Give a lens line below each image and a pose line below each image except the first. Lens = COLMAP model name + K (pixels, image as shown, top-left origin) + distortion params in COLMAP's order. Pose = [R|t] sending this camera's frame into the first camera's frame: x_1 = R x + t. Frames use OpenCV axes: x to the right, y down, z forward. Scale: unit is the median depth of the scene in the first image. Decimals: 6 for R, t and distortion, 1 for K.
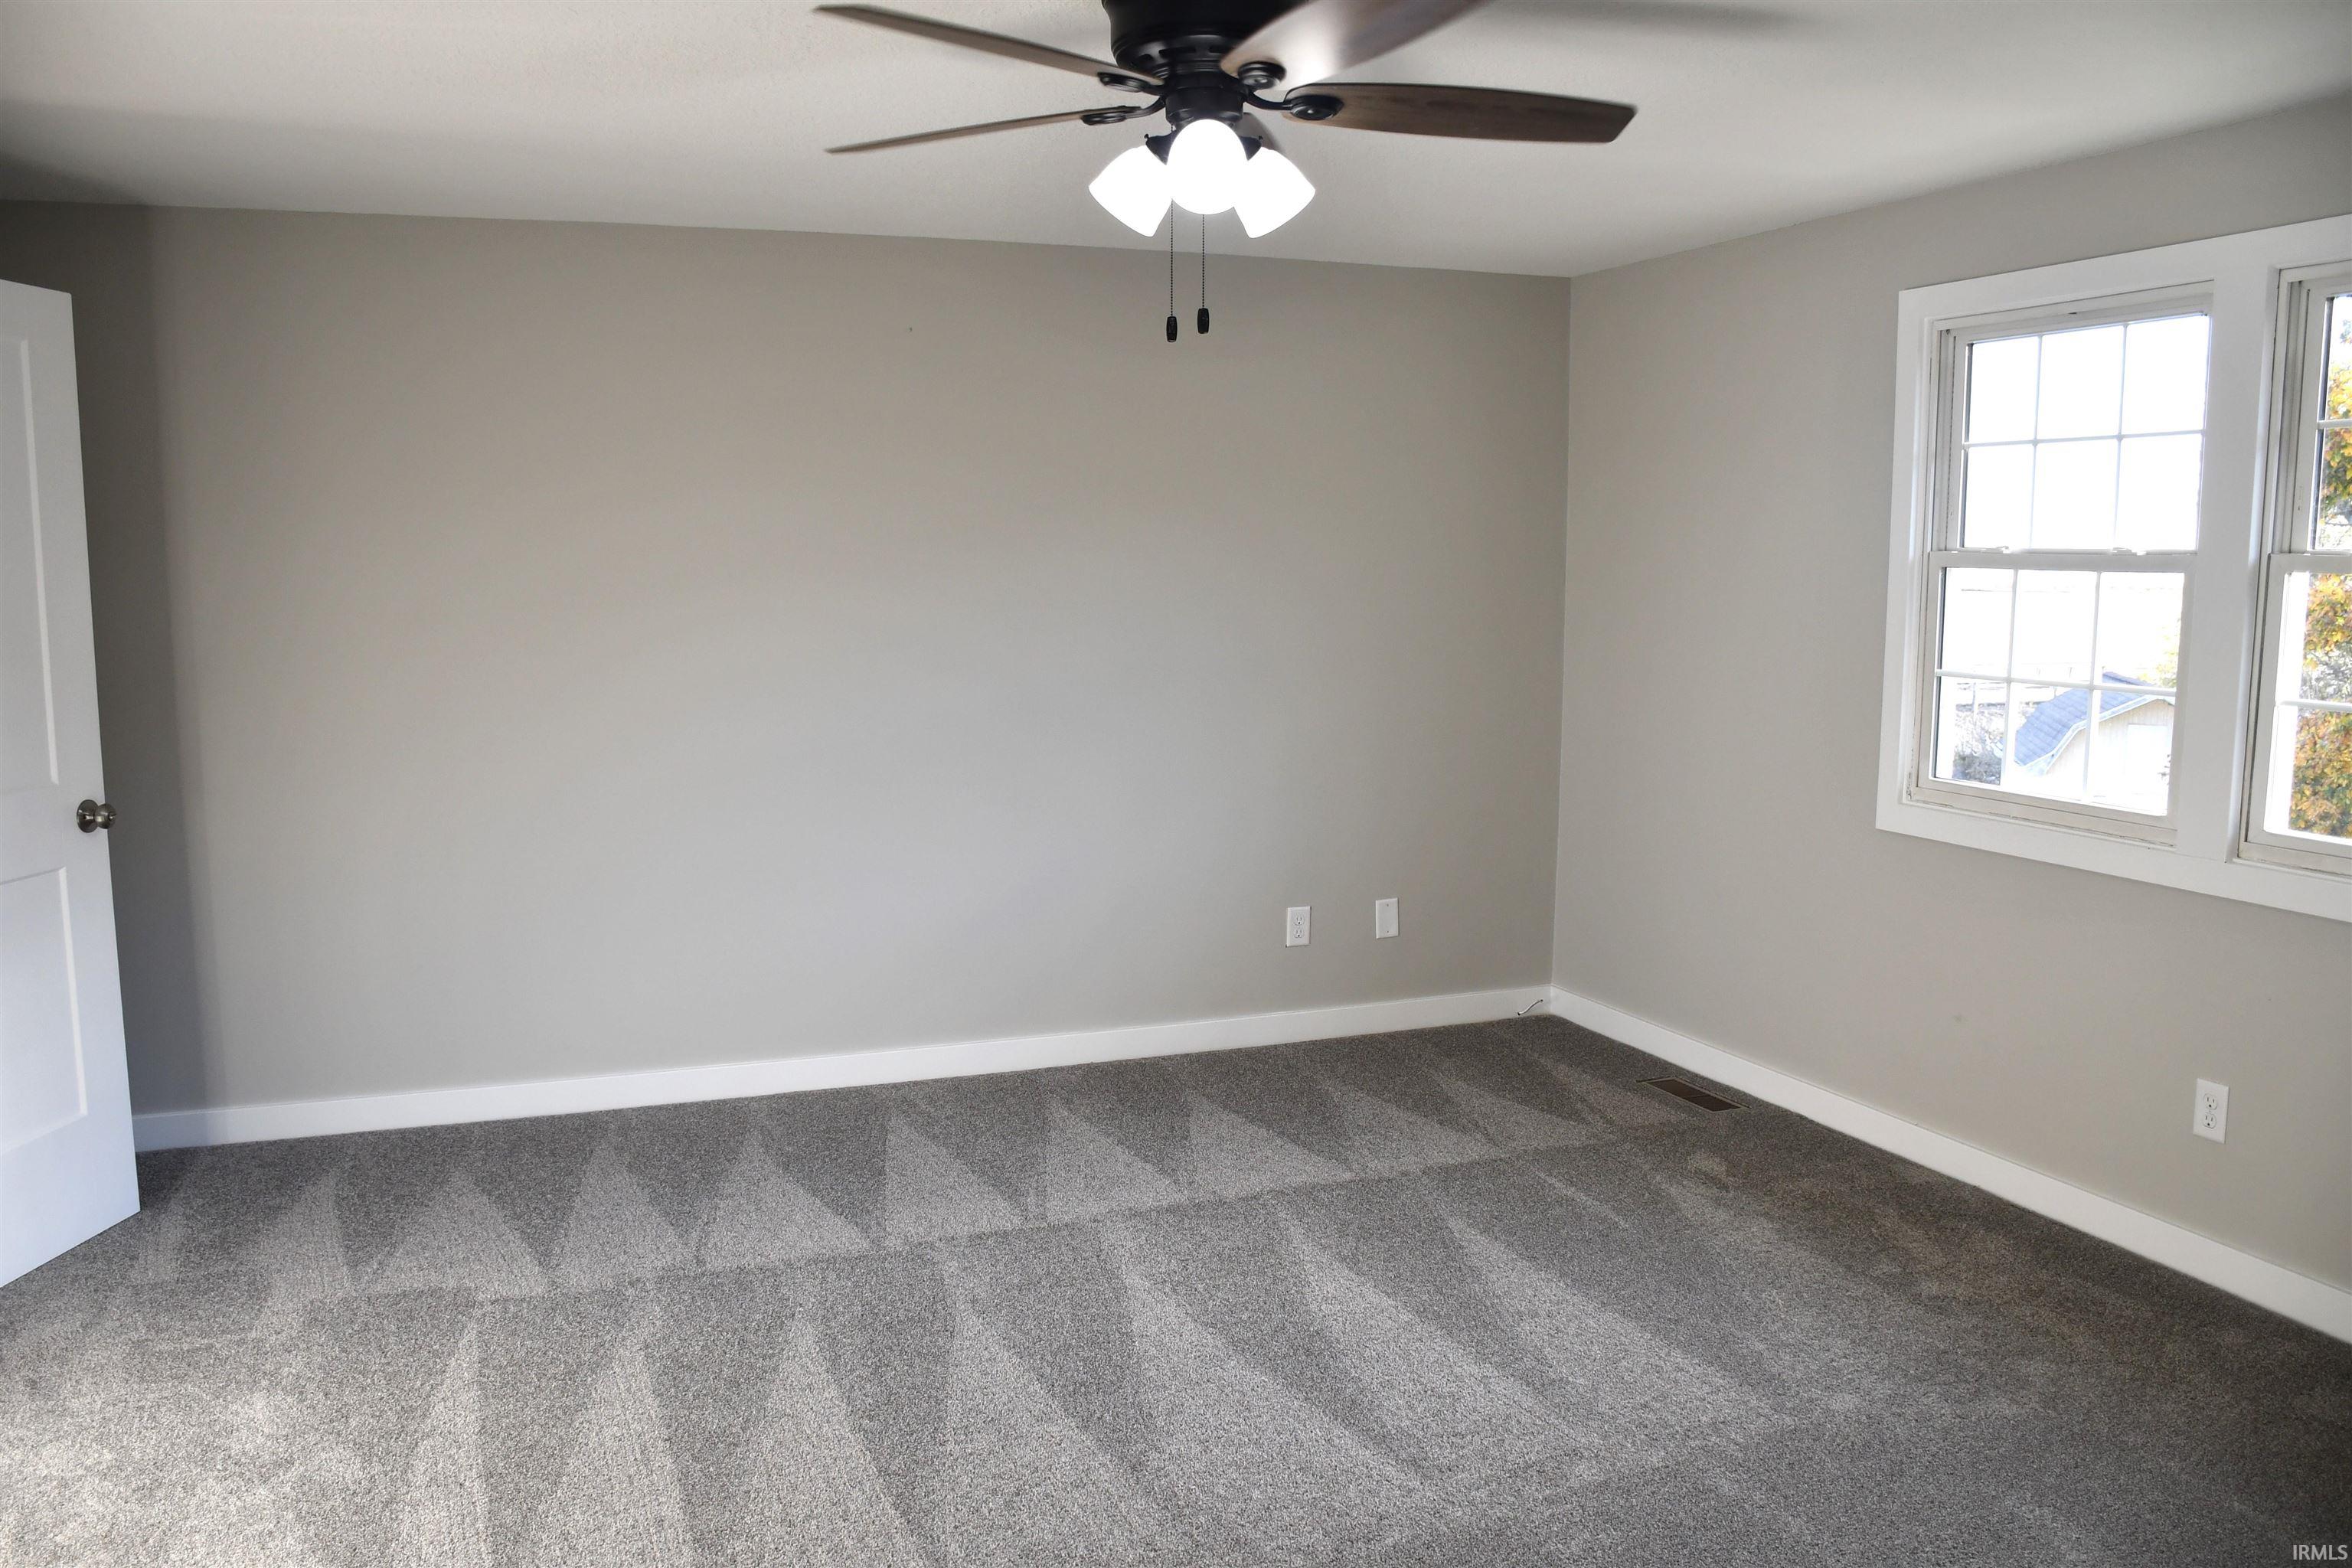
lens RADIAL K [[1842.6, 0, 1186.5], [0, 1842.6, 799.0], [0, 0, 1]] dist [-0.152819, 0.106496]
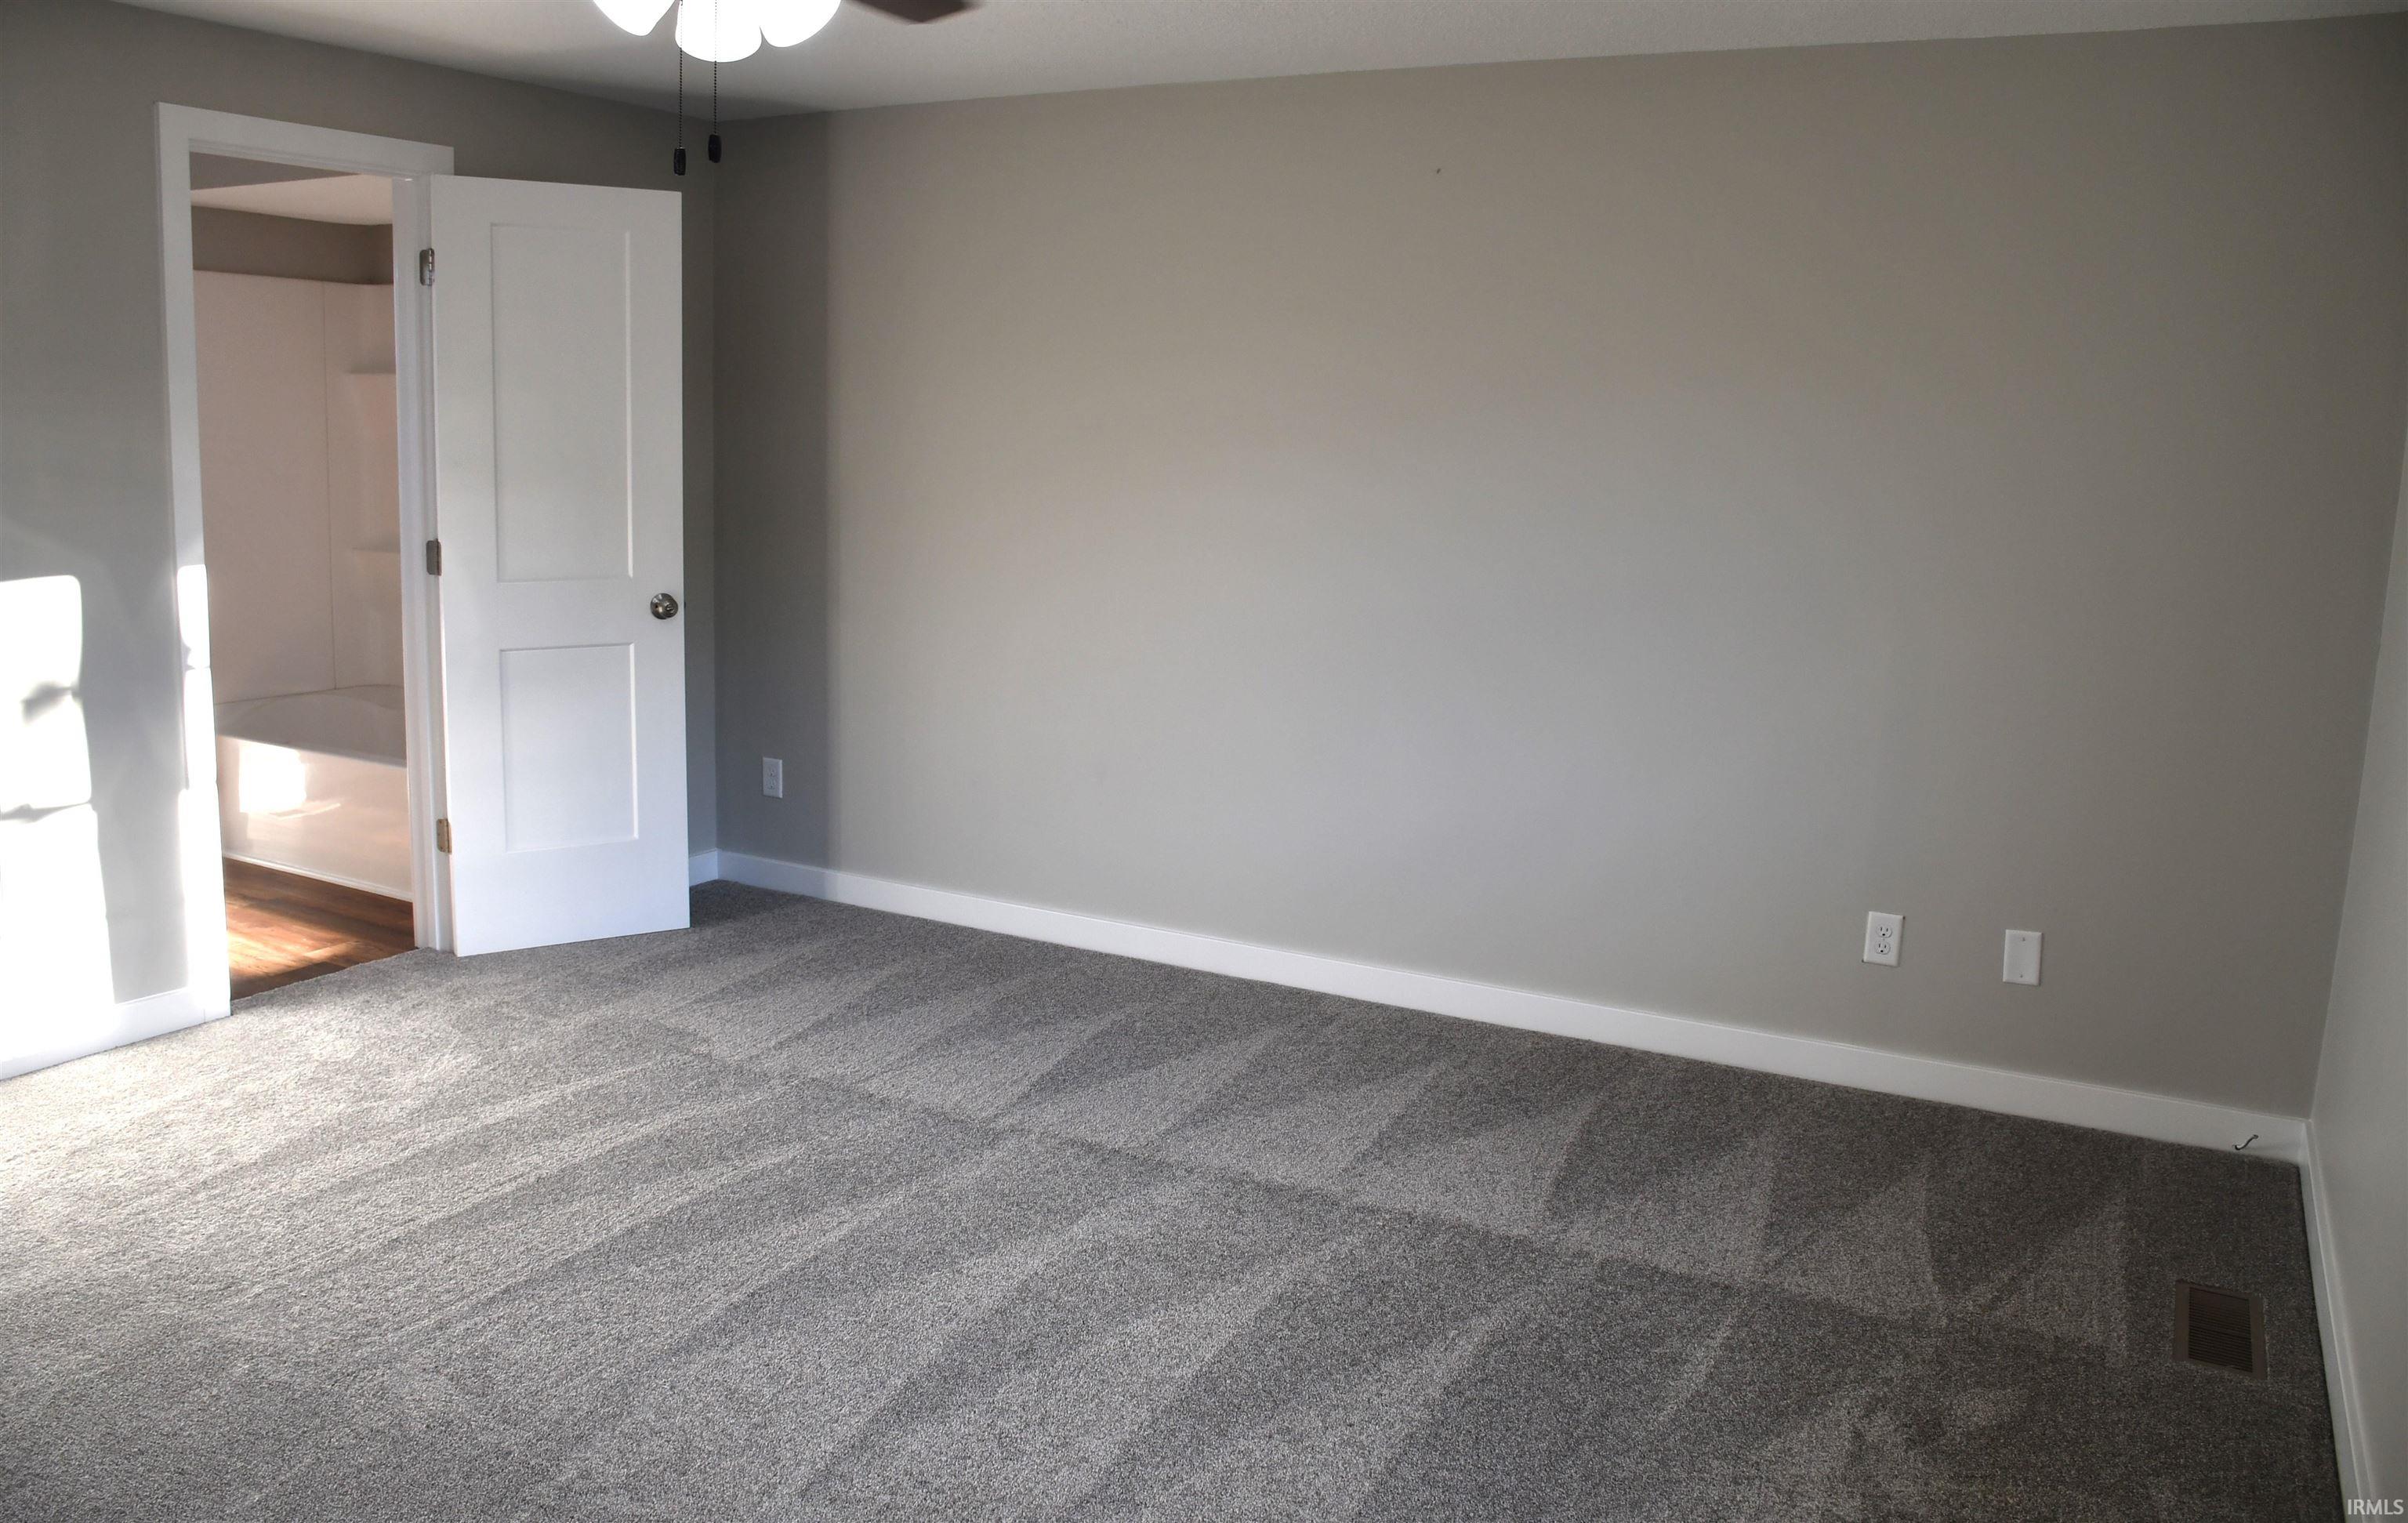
lens RADIAL K [[1898.2, 0, 1200.7], [0, 1898.2, 750.6], [0, 0, 1]] dist [-0.113089, 0.010334]
pose [[0.633221, 0.146891, -0.759904, 0.621919], [-0.127716, 0.988196, 0.084596, -0.048431], [0.763361, 0.043483, 0.644507, 0.406899]]
